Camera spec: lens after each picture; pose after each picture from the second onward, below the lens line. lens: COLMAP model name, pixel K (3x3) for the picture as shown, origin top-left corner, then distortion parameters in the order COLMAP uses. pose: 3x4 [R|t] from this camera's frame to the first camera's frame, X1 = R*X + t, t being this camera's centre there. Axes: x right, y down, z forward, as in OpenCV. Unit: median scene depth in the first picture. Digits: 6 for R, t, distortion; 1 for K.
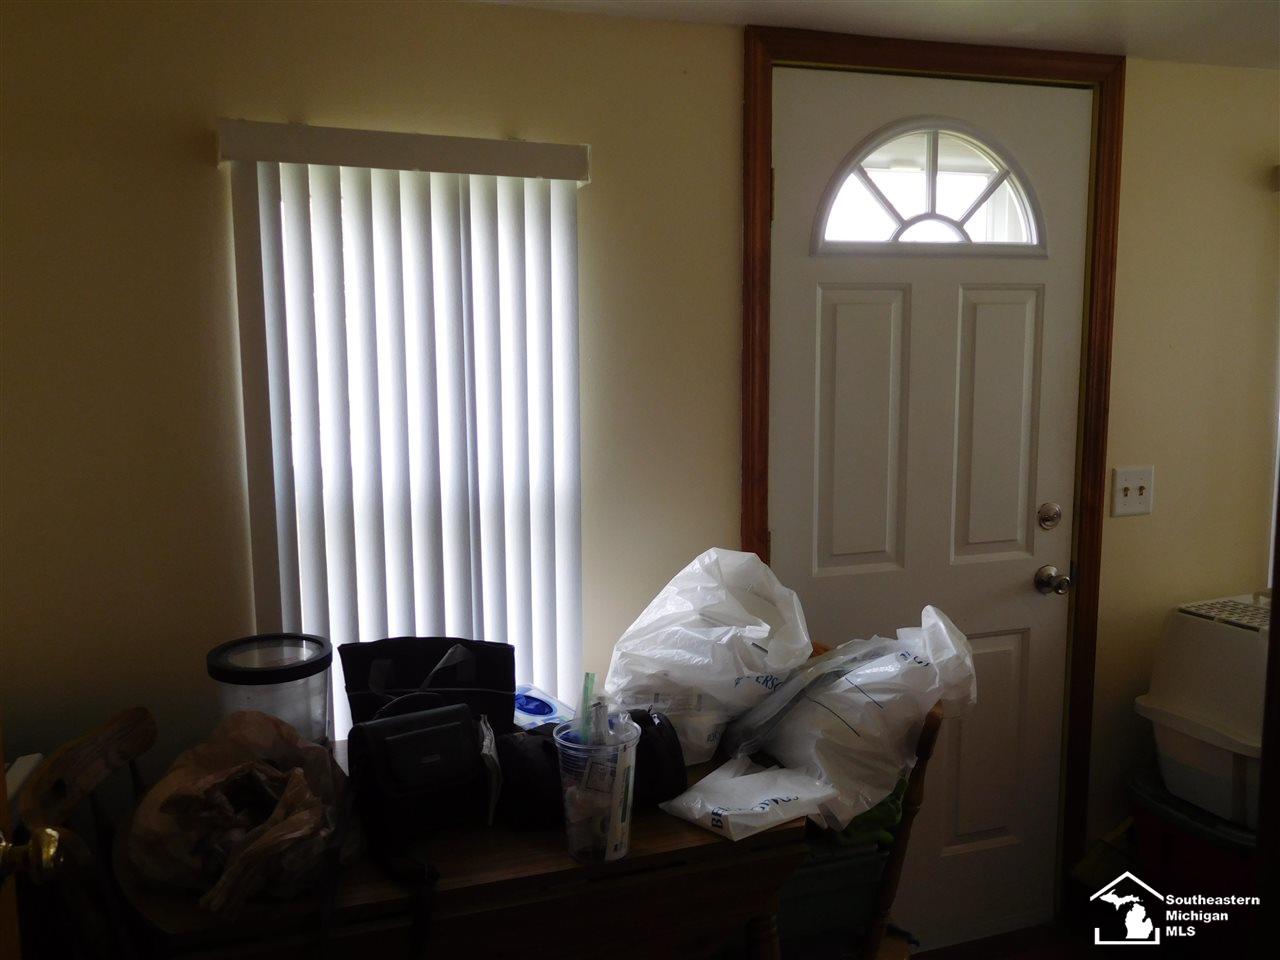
lens RADIAL K [[1074.5, 0, 641.3], [0, 1074.5, 477.3], [0, 0, 1]] dist [-0.011520, 0.015600]
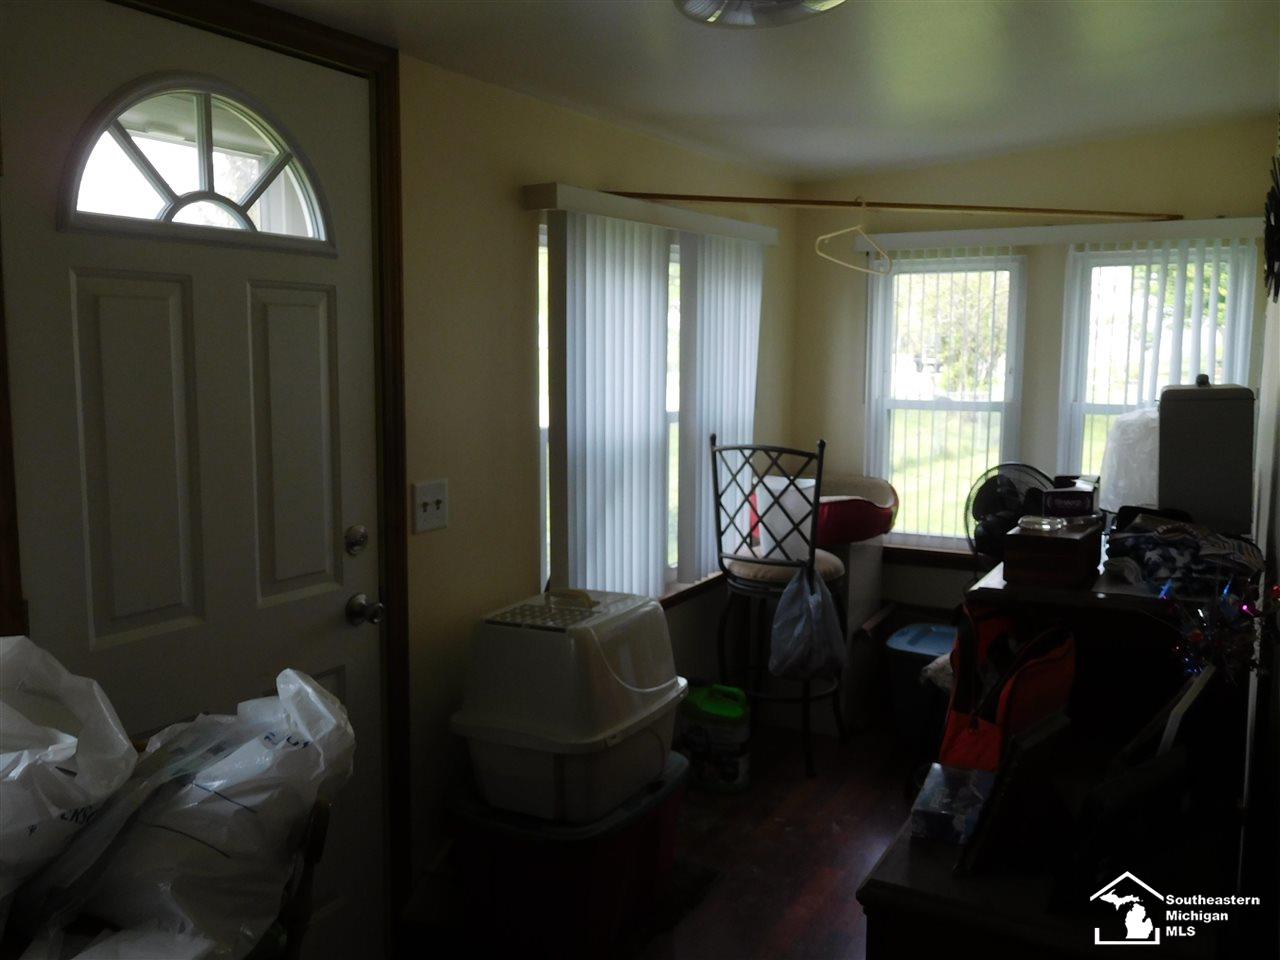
lens RADIAL K [[1074.5, 0, 637.9], [0, 1074.5, 489.8], [0, 0, 1]] dist [-0.011520, 0.015600]
pose [[0.744739, -0.068672, 0.663813, -0.049512], [0.070342, 0.997228, 0.024247, -0.012807], [-0.663638, 0.028636, 0.747505, 0.165005]]
